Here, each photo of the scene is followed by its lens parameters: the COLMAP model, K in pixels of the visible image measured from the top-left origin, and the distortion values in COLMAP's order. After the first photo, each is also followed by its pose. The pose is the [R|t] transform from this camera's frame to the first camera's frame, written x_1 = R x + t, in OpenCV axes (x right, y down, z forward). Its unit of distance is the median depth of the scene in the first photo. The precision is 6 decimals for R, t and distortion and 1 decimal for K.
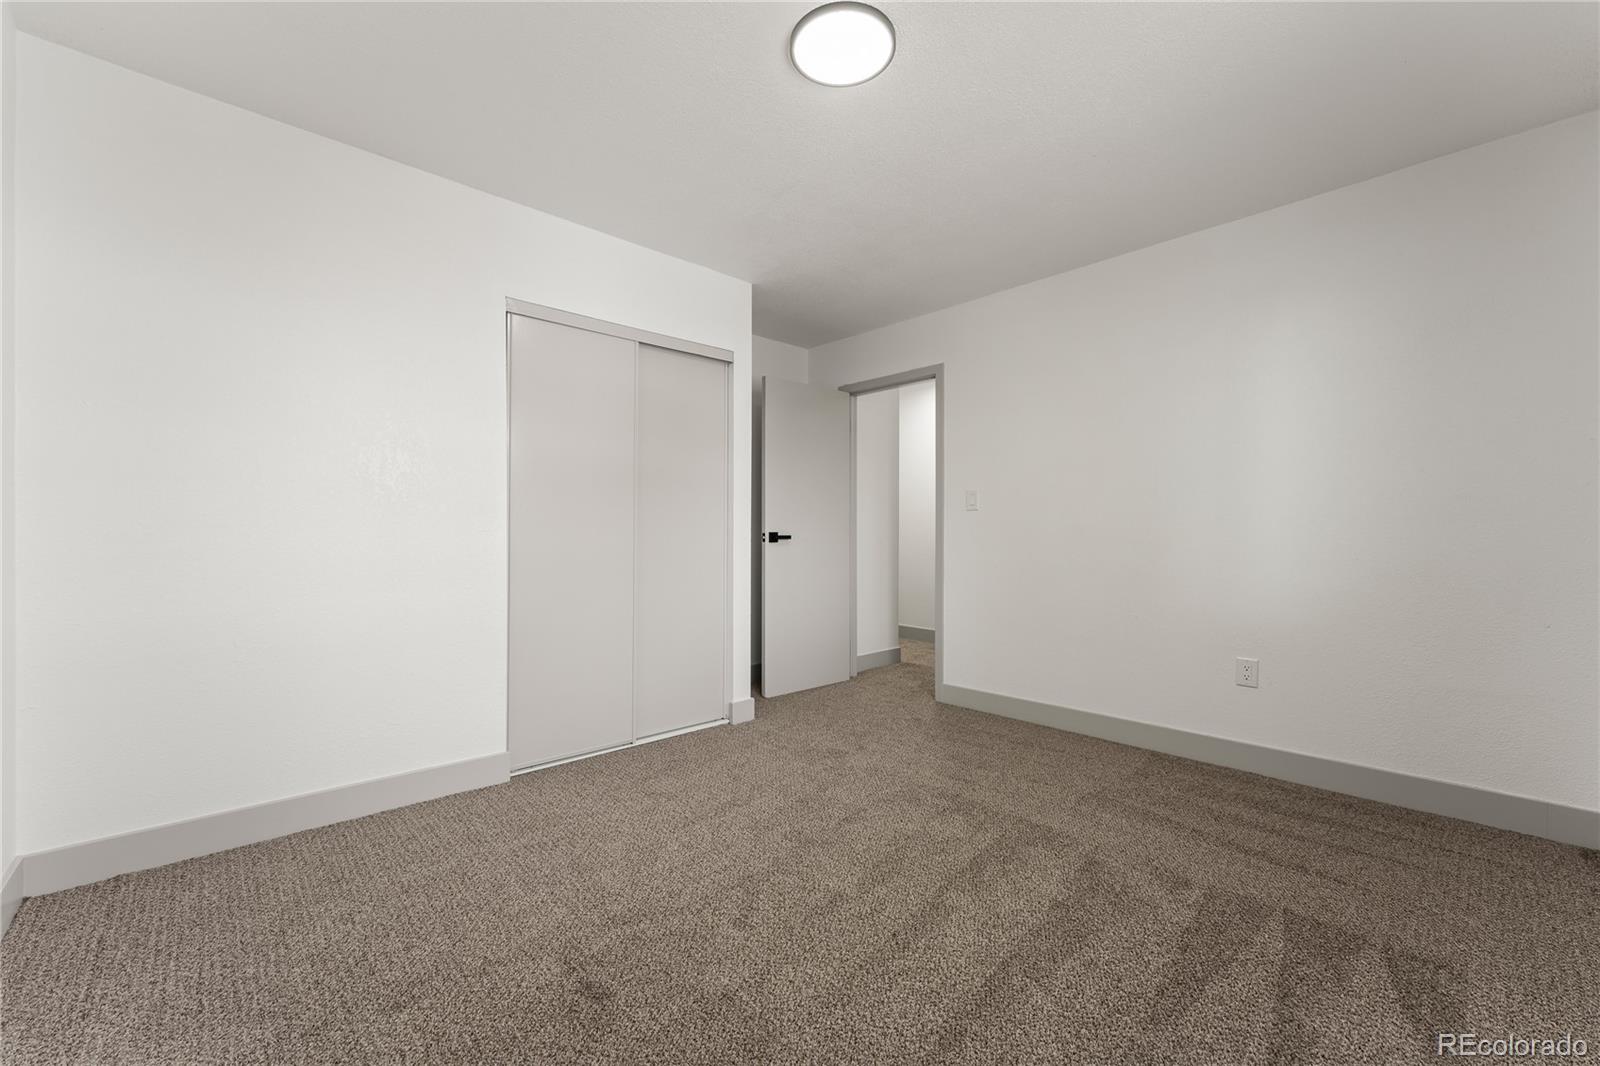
lens RADIAL K [[640.2, 0, 793.7], [0, 640.2, 535.1], [0, 0, 1]] dist [-0.000769, -0.000409]
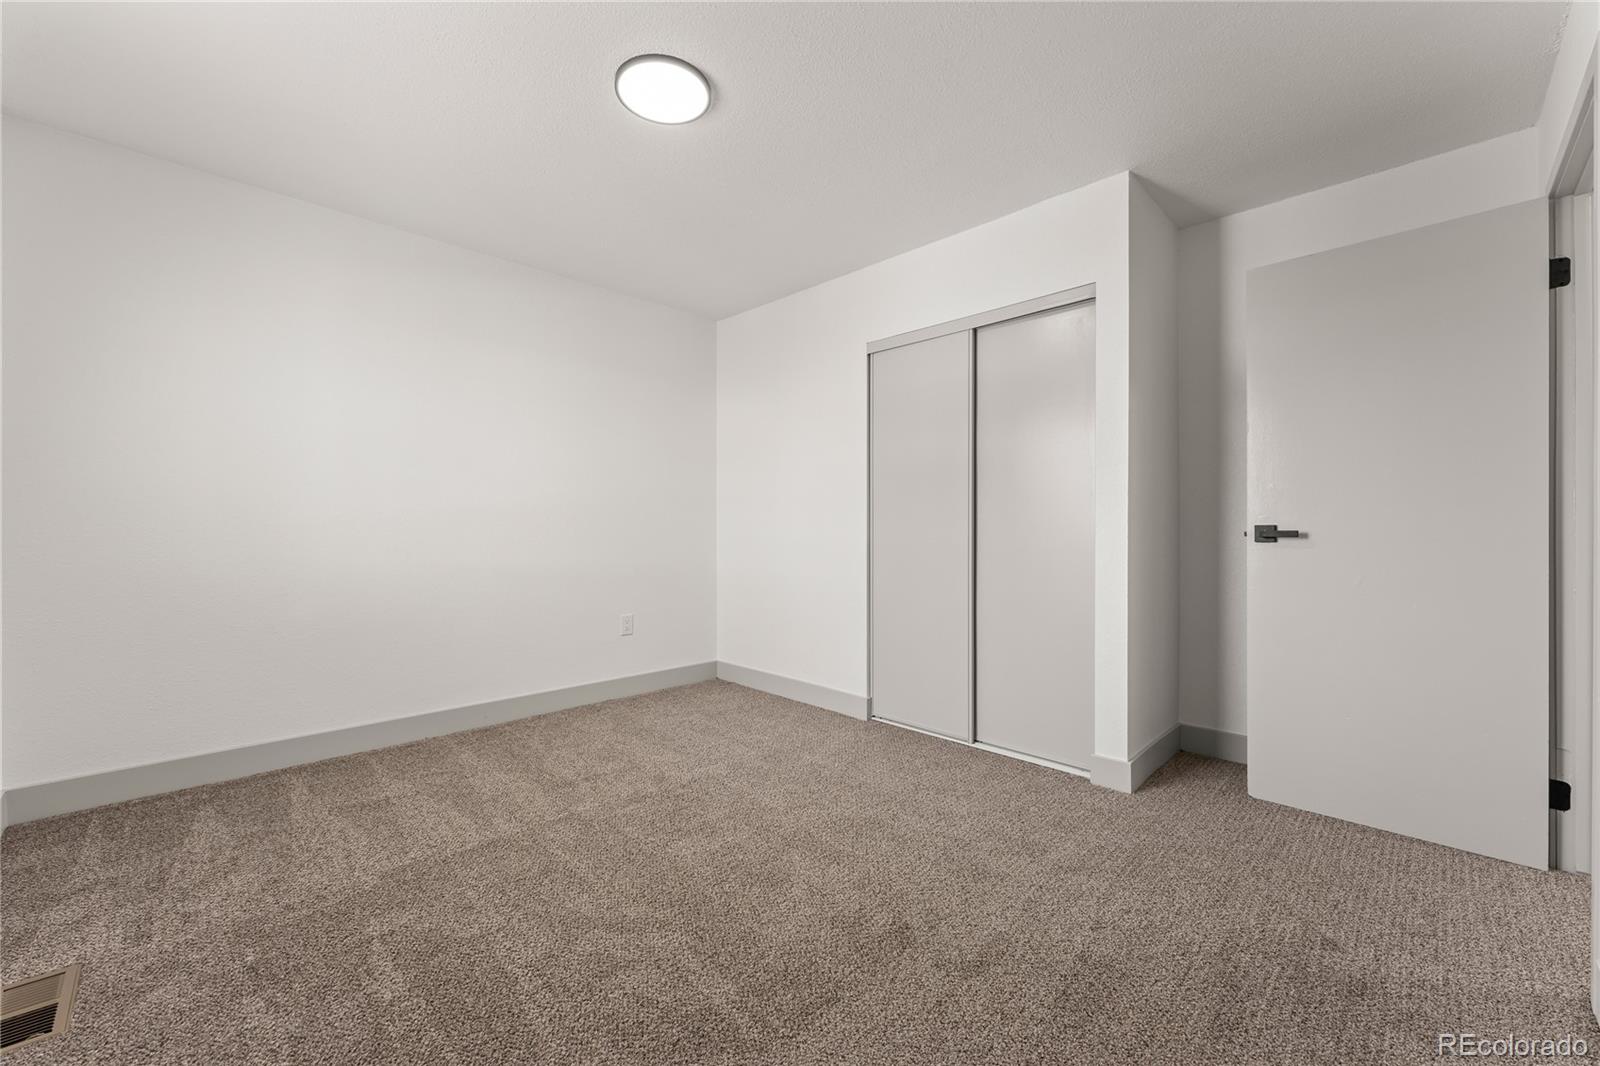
lens RADIAL K [[640.2, 0, 802.5], [0, 640.2, 529.4], [0, 0, 1]] dist [-0.000769, -0.000409]
pose [[0.042764, 0.001483, -0.999084, 0.633665], [-0.007807, 0.999969, 0.001151, 0.002068], [0.999055, 0.007751, 0.042774, 0.627863]]
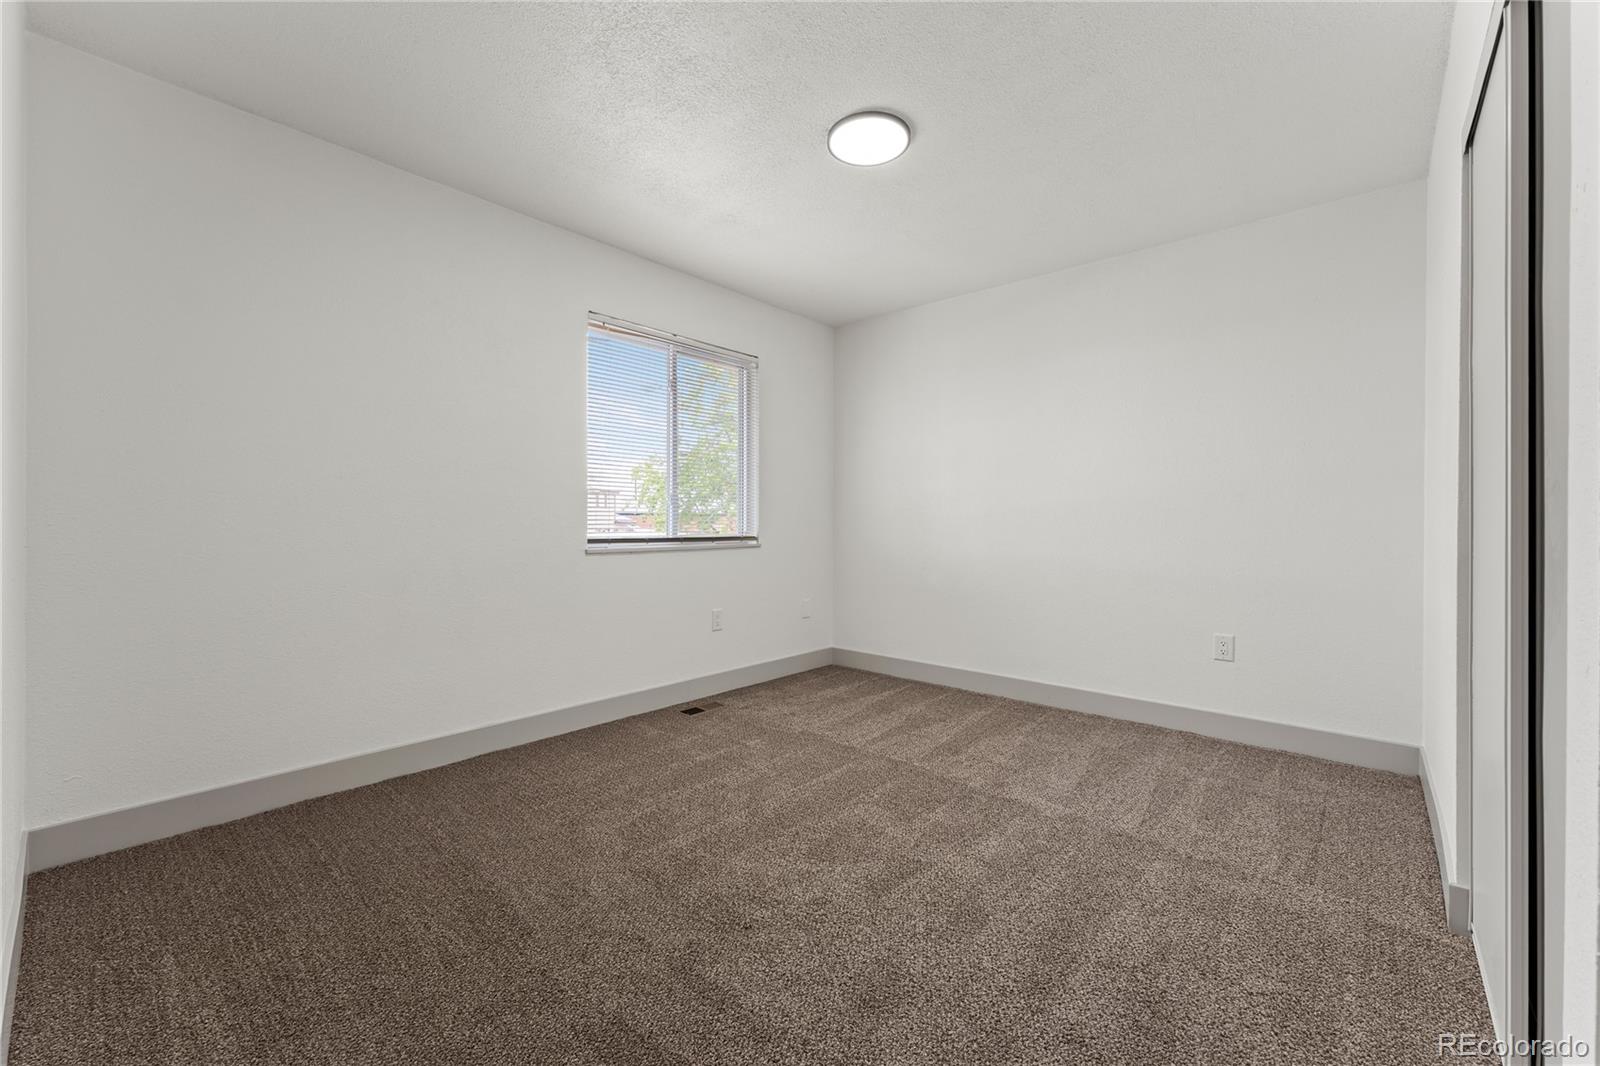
lens RADIAL K [[640.2, 0, 791.7], [0, 640.2, 523.1], [0, 0, 1]] dist [-0.000769, -0.000409]
pose [[-0.996579, -0.005196, -0.082488, 0.174873], [-0.005415, 0.999982, 0.002424, 0.003966], [0.082473, 0.002862, -0.996589, 1.182424]]
